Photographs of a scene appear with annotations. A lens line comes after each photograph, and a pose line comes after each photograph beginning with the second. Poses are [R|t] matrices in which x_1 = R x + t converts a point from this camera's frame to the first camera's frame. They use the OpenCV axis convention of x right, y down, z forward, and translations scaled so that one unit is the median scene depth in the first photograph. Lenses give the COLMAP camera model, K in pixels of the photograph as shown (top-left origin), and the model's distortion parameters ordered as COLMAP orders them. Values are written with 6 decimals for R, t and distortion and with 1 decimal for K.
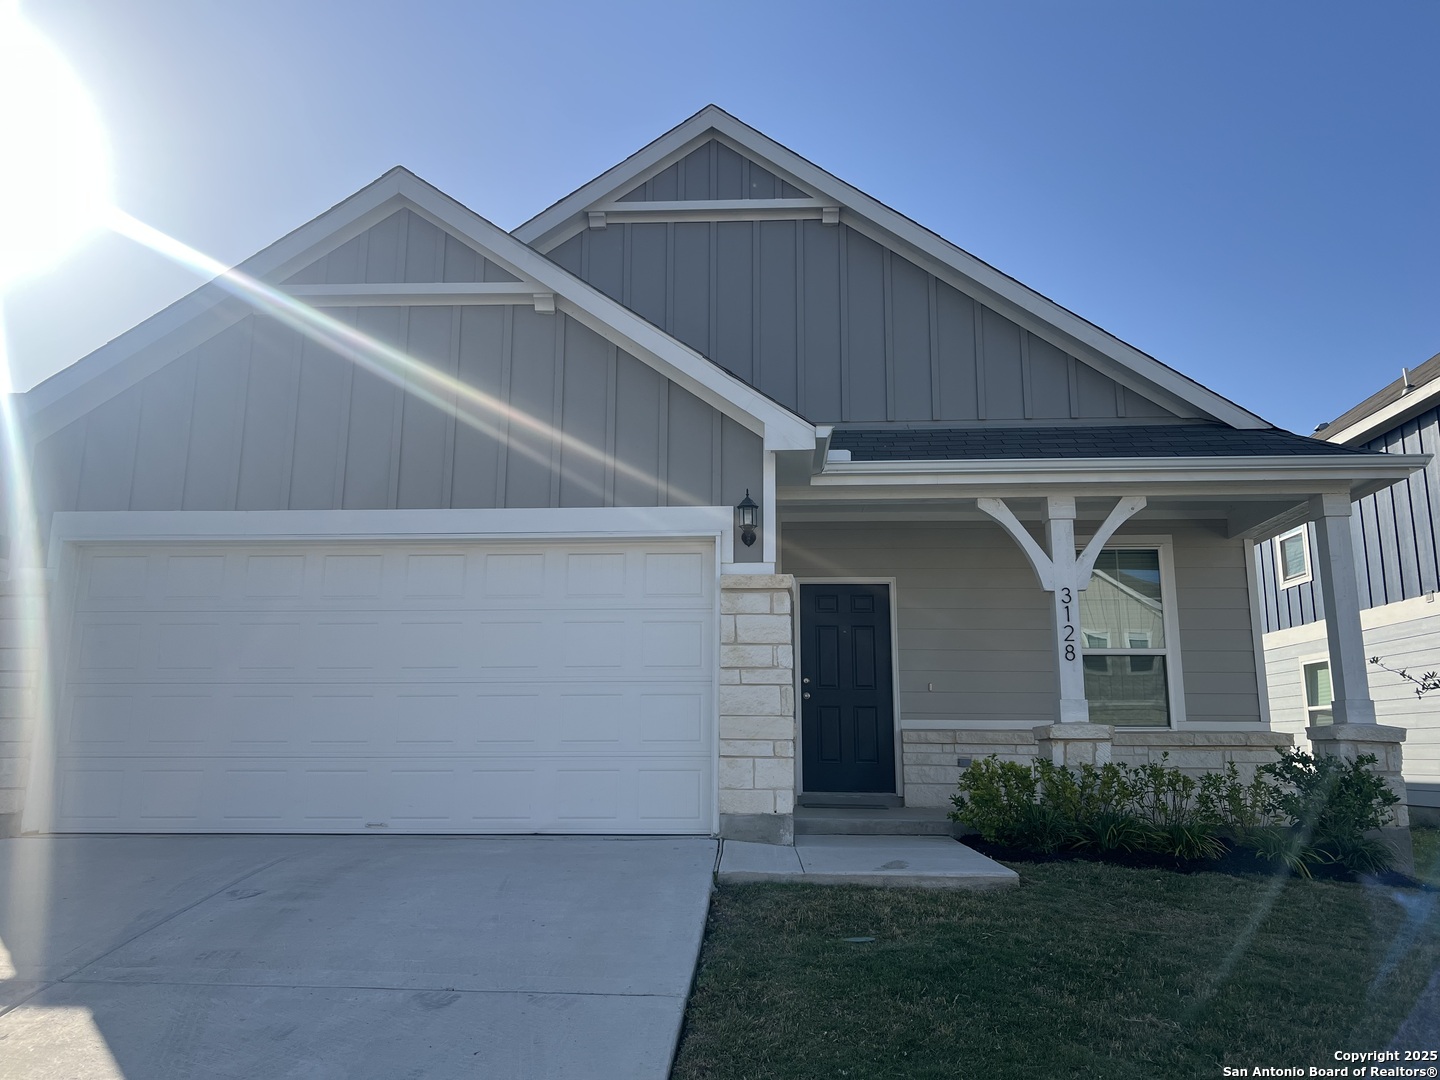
lens RADIAL K [[1107.9, 0, 720.0], [0, 1107.9, 540.0], [0, 0, 1]] dist [-0.012541, -0.007091]
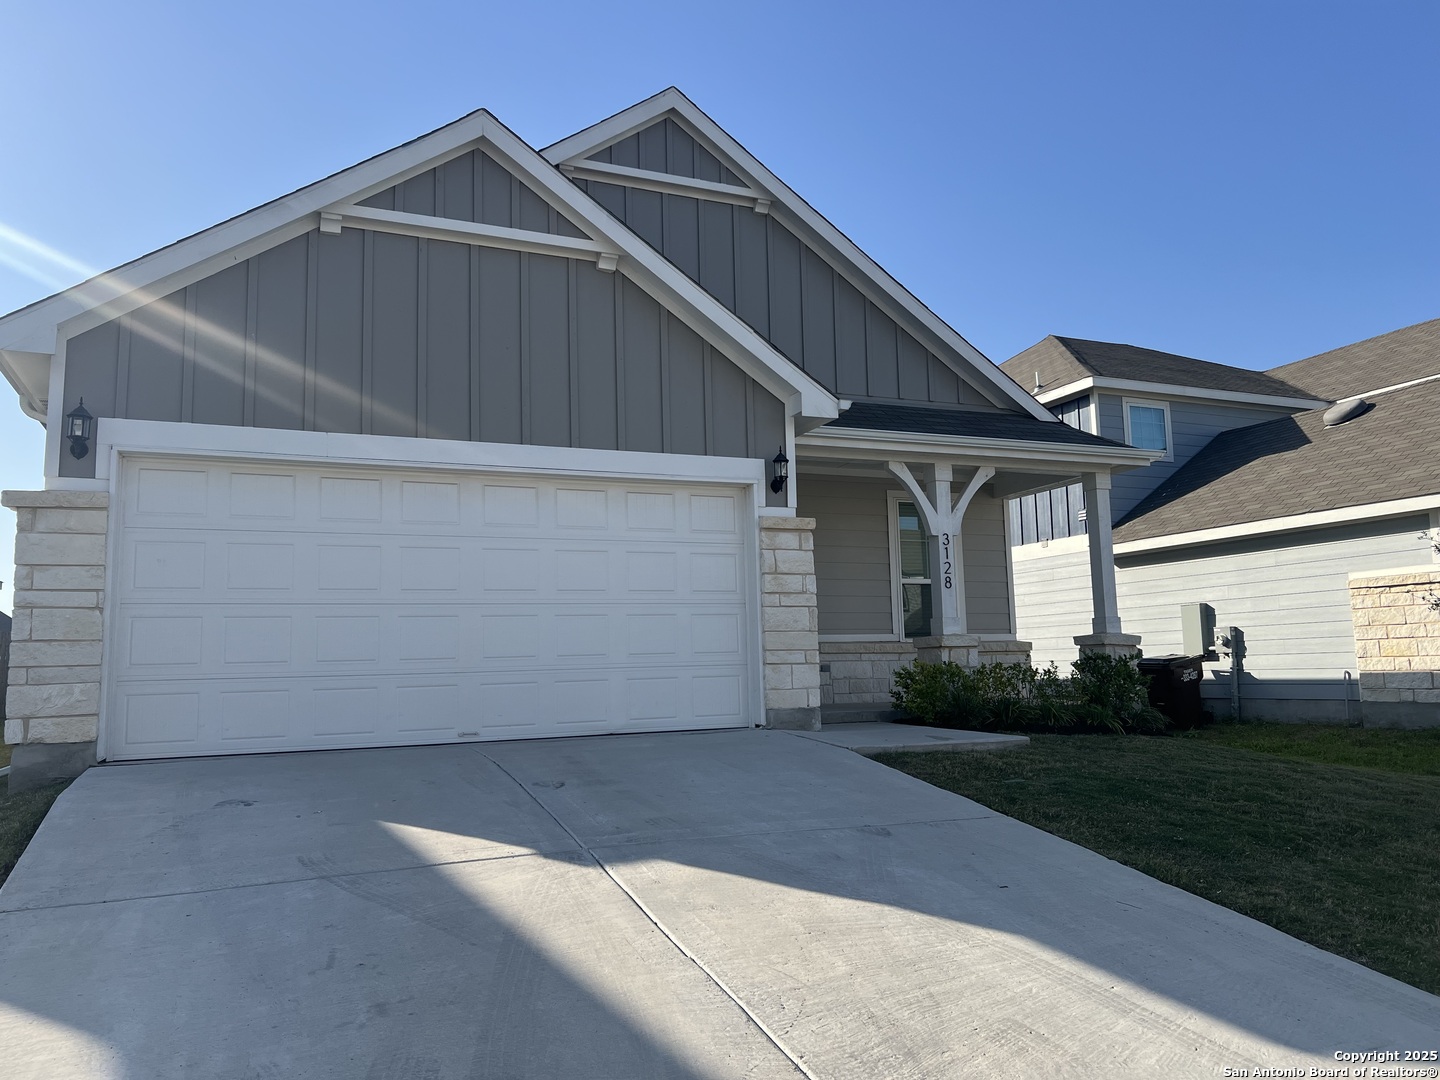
lens RADIAL K [[1066.8, 0, 719.2], [0, 1066.8, 585.5], [0, 0, 1]] dist [-0.031972, -0.005081]
pose [[0.900260, 0.008138, 0.435277, -0.527006], [-0.055952, 0.993696, 0.097145, -0.004040], [-0.431742, -0.111811, 0.895040, -0.030292]]
